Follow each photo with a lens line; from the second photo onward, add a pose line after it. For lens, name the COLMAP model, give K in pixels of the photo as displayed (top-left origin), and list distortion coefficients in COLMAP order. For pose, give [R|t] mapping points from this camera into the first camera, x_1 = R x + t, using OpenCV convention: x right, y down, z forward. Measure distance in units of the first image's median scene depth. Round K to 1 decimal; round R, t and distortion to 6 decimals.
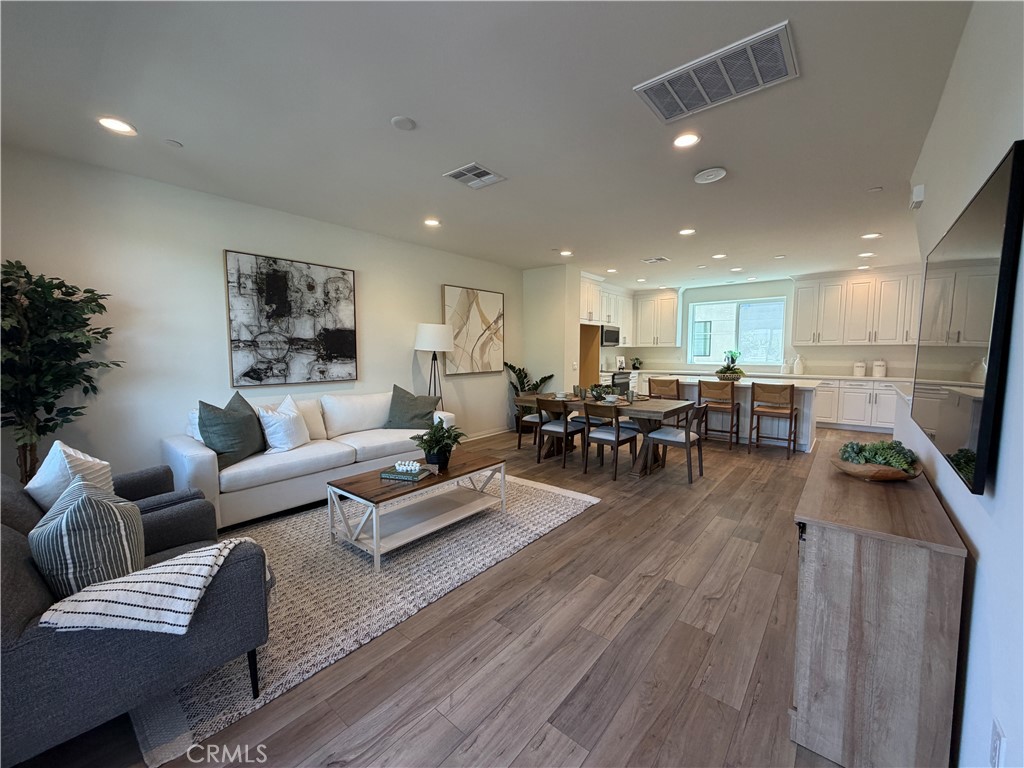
lens RADIAL K [[406.3, 0, 511.4], [0, 406.3, 384.2], [0, 0, 1]] dist [-0.001628, 0.000654]
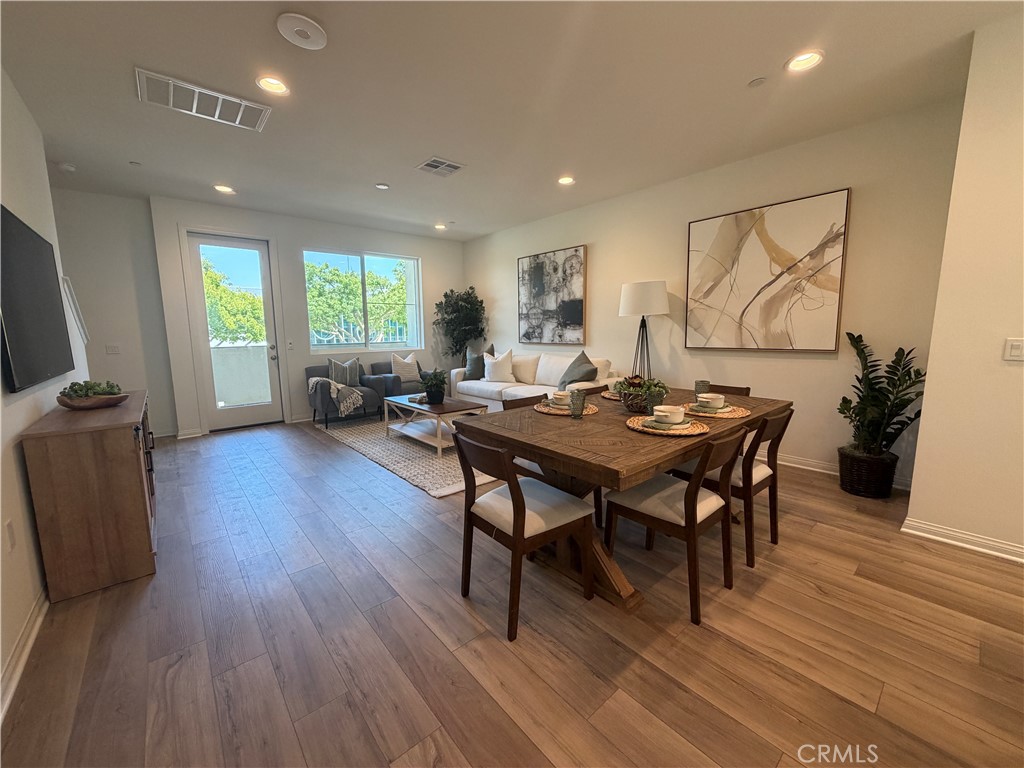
lens RADIAL K [[406.3, 0, 509.9], [0, 406.3, 384.7], [0, 0, 1]] dist [-0.001628, 0.000654]
pose [[-0.163996, 0.138762, -0.976653, 0.762888], [-0.066963, 0.986207, 0.151363, -0.057879], [0.984186, 0.090223, -0.152442, 0.988004]]
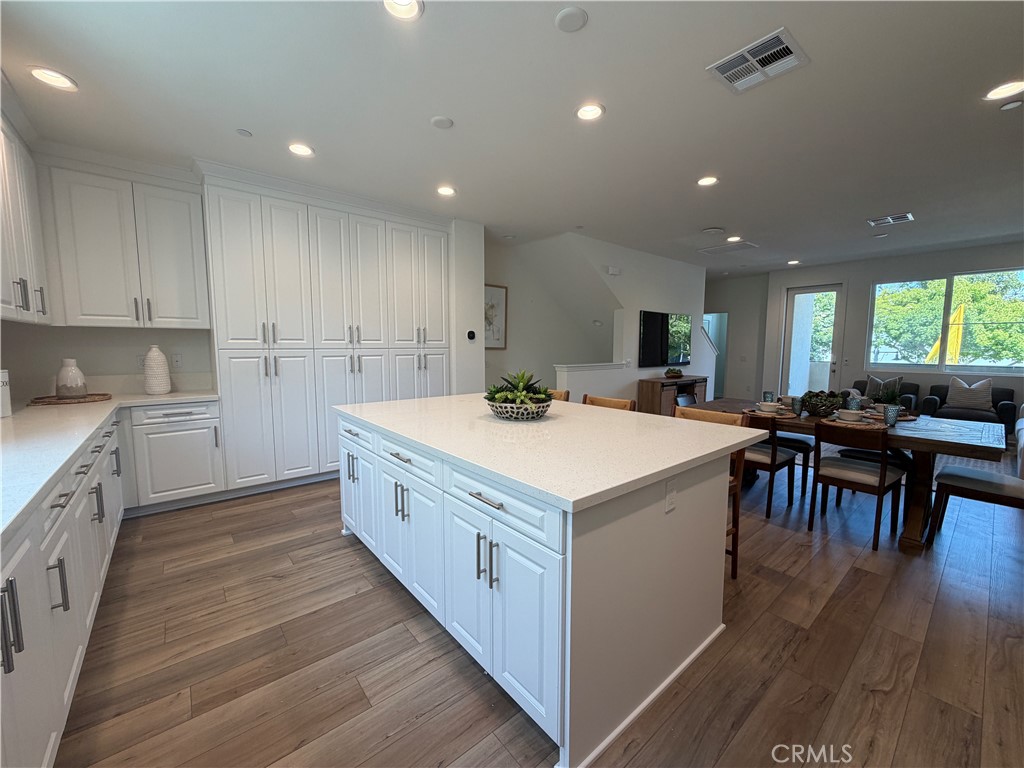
lens RADIAL K [[406.3, 0, 510.2], [0, 406.3, 384.2], [0, 0, 1]] dist [-0.001628, 0.000654]
pose [[-0.983359, -0.018169, 0.180764, 0.648567], [0.013408, 0.985016, 0.171942, -0.143940], [-0.181180, 0.171505, -0.968380, 1.861649]]
